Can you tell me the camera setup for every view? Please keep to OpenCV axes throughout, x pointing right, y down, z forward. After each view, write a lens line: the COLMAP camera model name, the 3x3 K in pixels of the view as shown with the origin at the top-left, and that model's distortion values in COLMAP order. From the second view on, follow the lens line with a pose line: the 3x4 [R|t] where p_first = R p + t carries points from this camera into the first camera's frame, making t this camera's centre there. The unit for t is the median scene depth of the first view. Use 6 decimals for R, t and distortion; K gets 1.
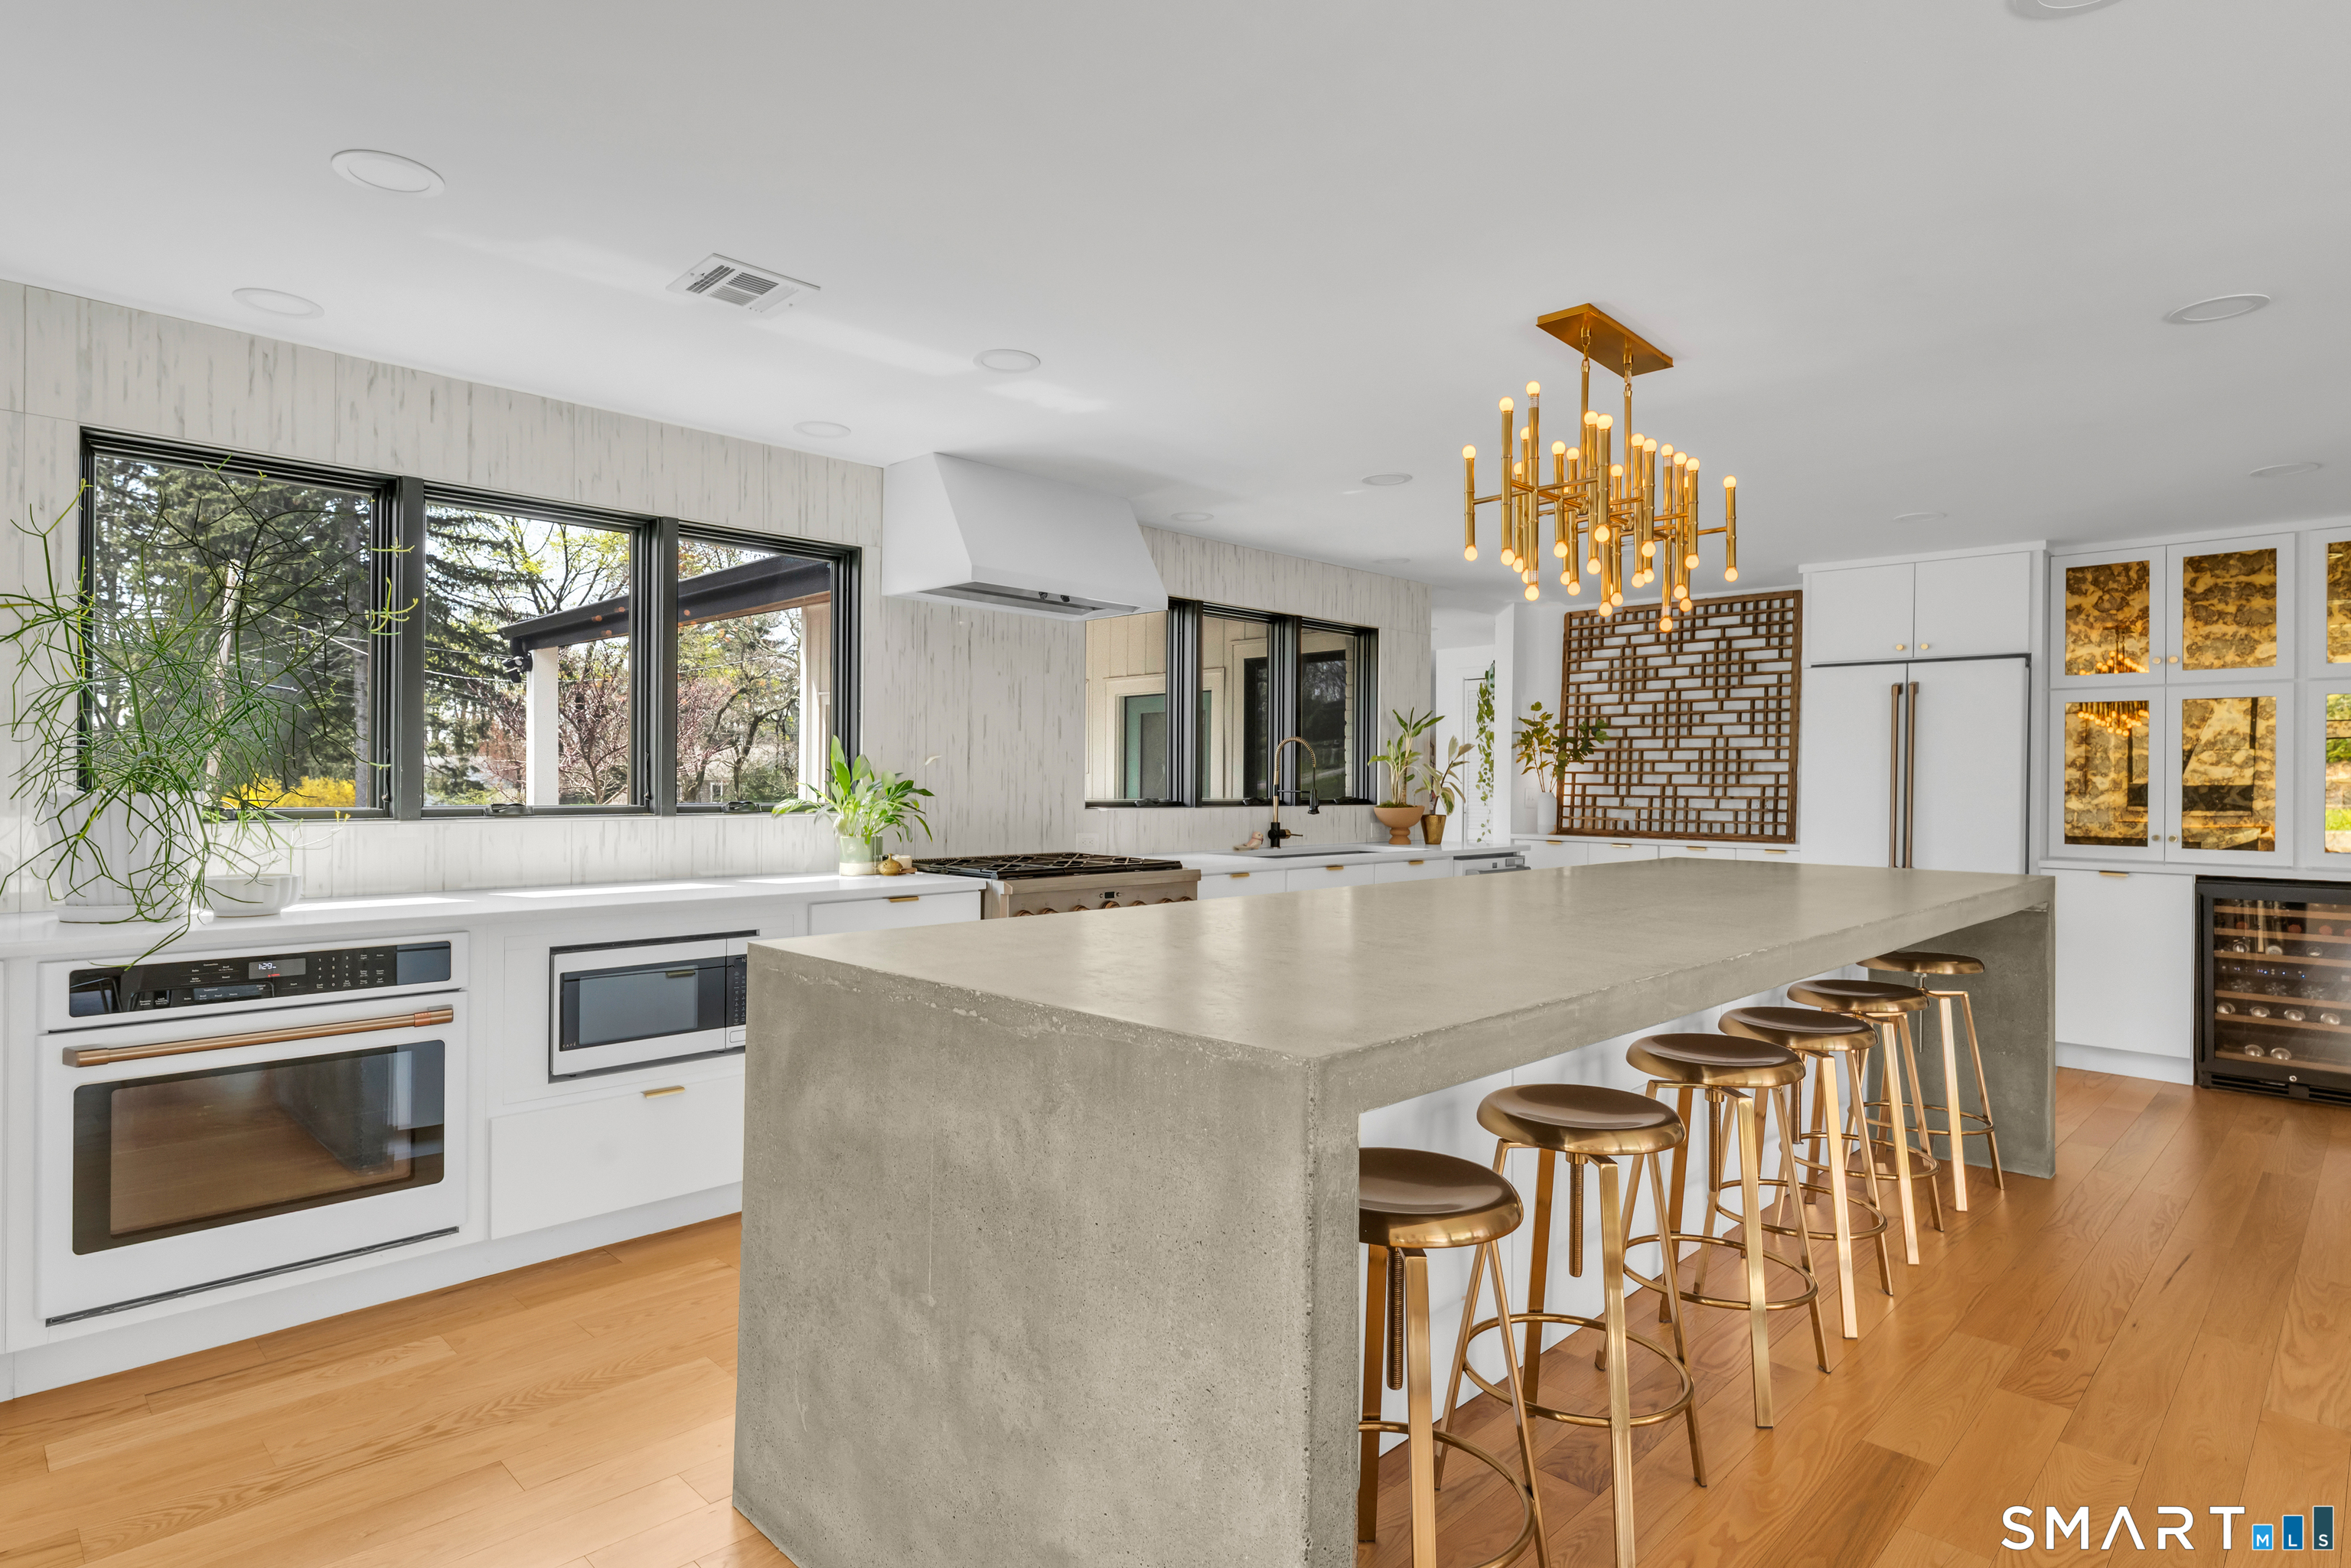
lens RADIAL K [[1223.7, 0, 1196.8], [0, 1223.7, 782.9], [0, 0, 1]] dist [-0.001687, 0.002423]
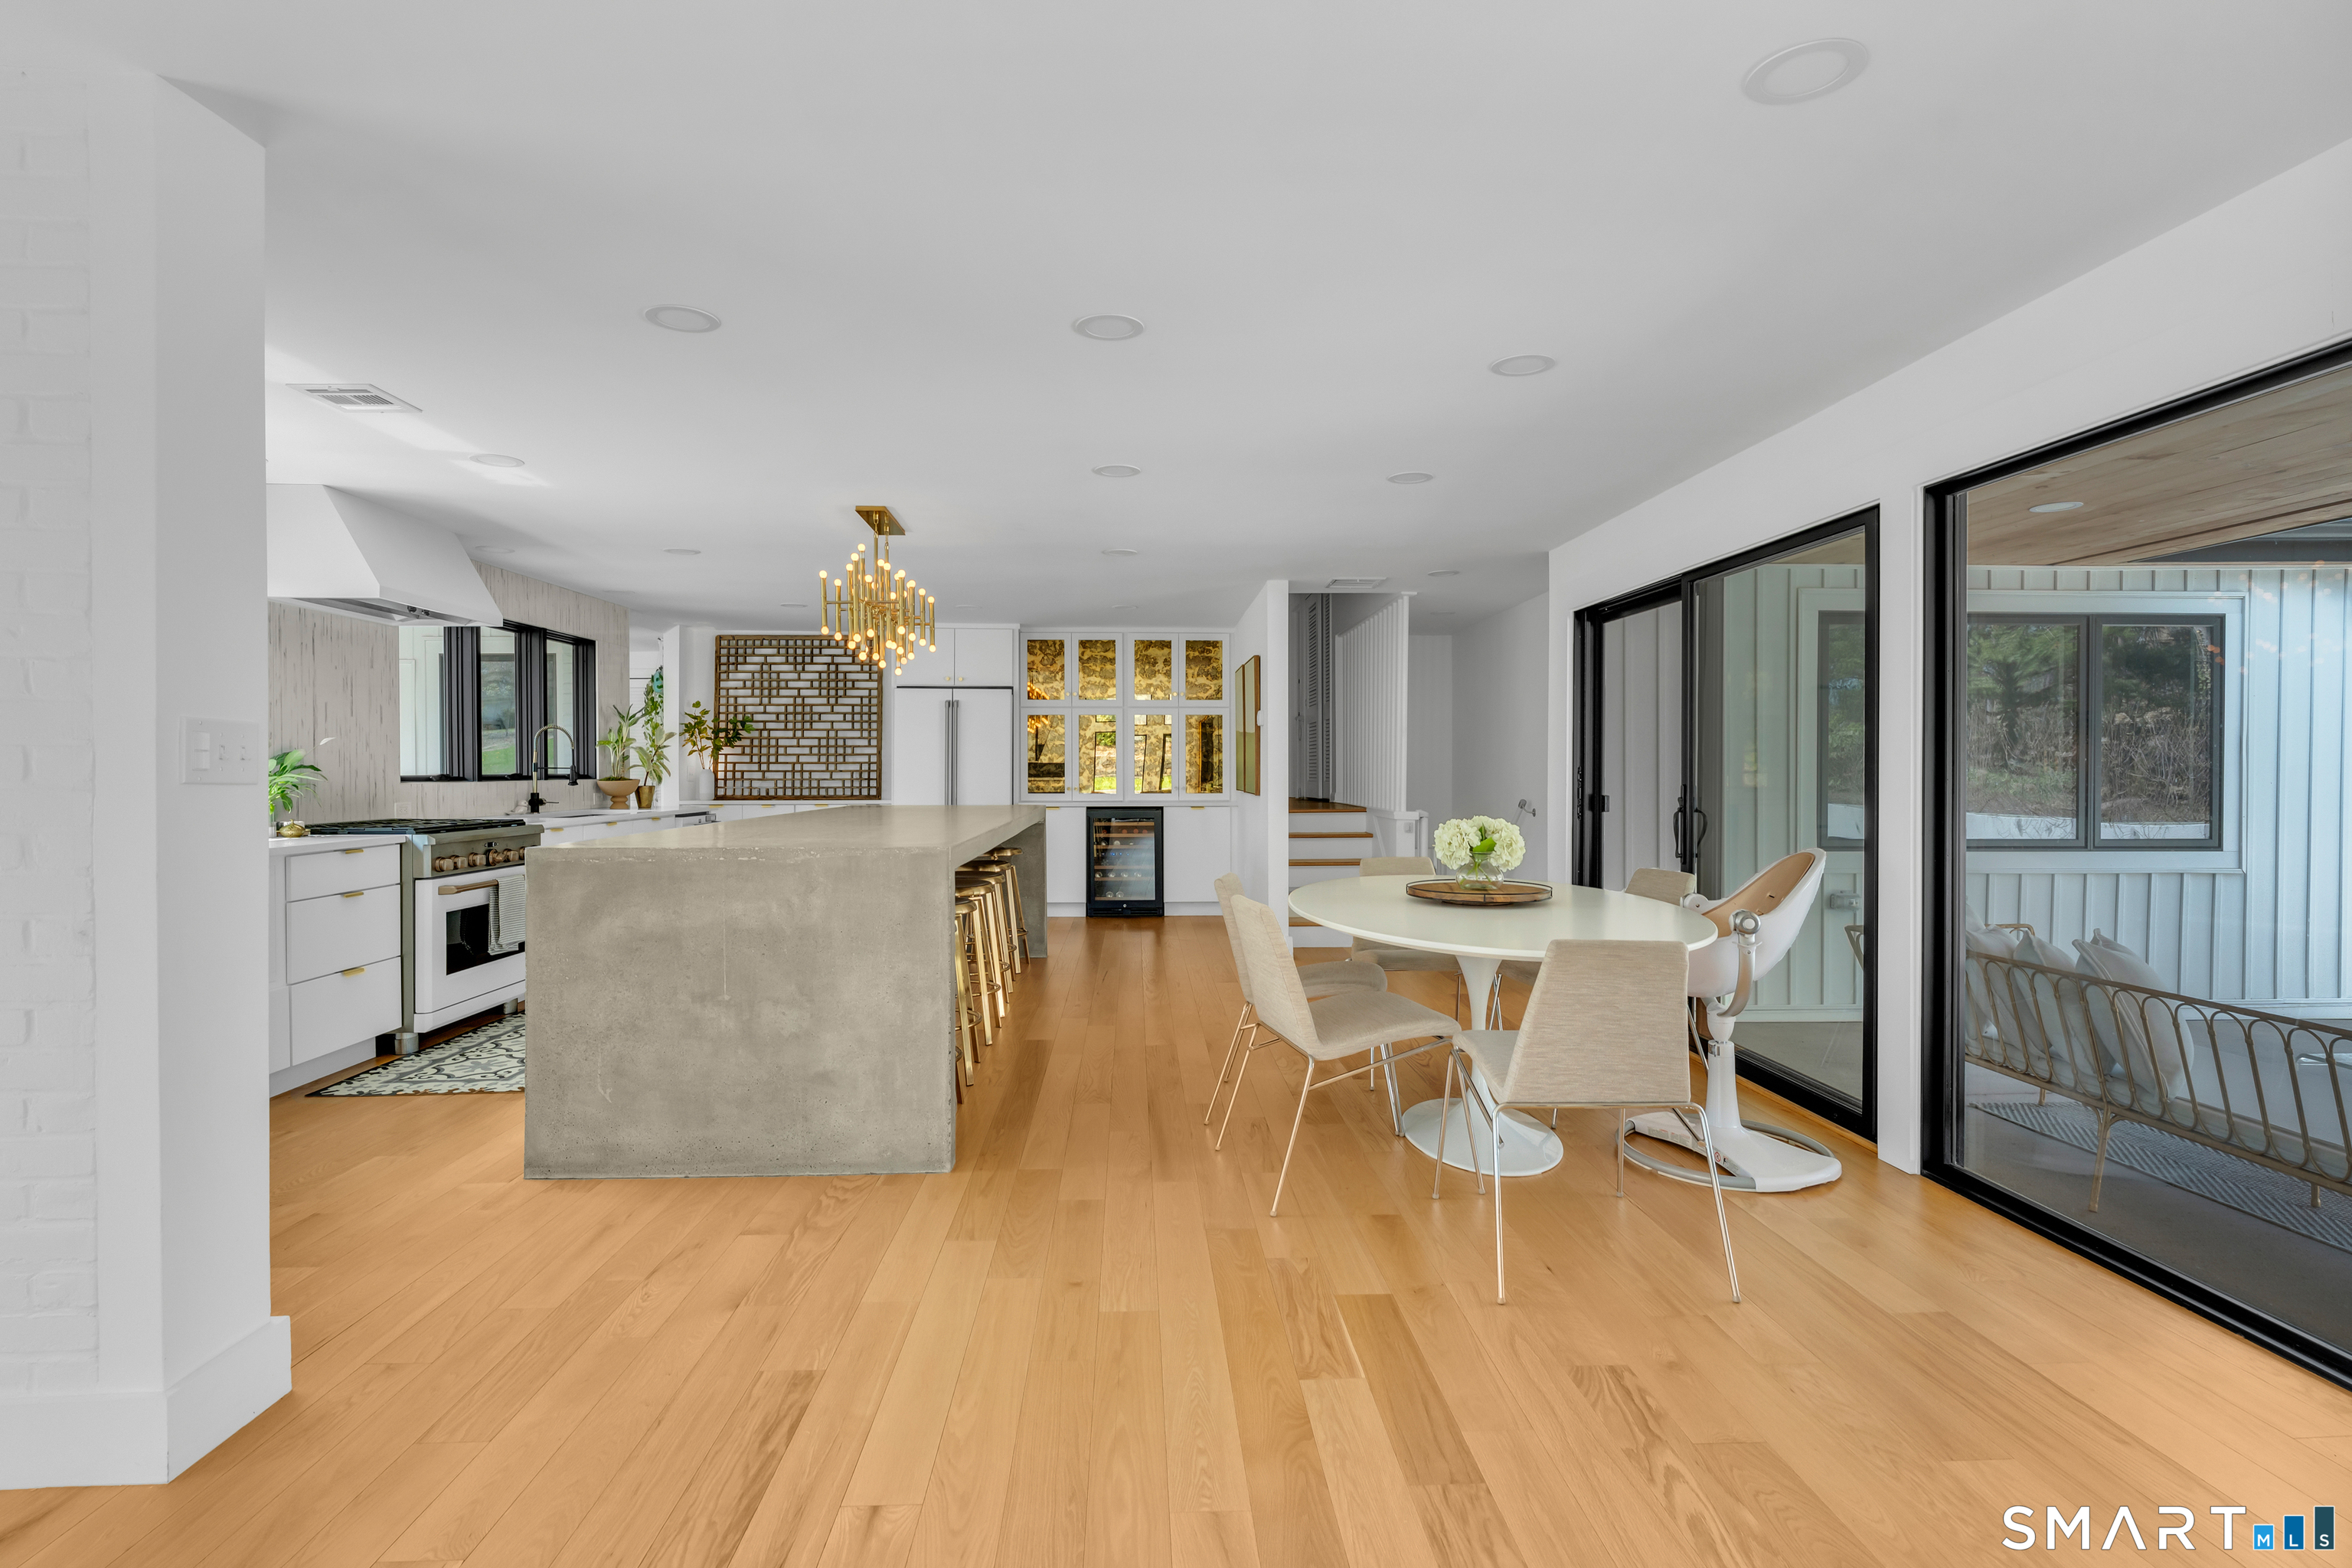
lens RADIAL K [[1083.8, 0, 1147.6], [0, 1083.8, 780.3], [0, 0, 1]] dist [0.000116, -0.001238]
pose [[0.702555, -0.016441, 0.711439, -0.305747], [0.007566, 0.999849, 0.015634, 0.007082], [-0.711589, -0.005600, 0.702574, -0.246649]]
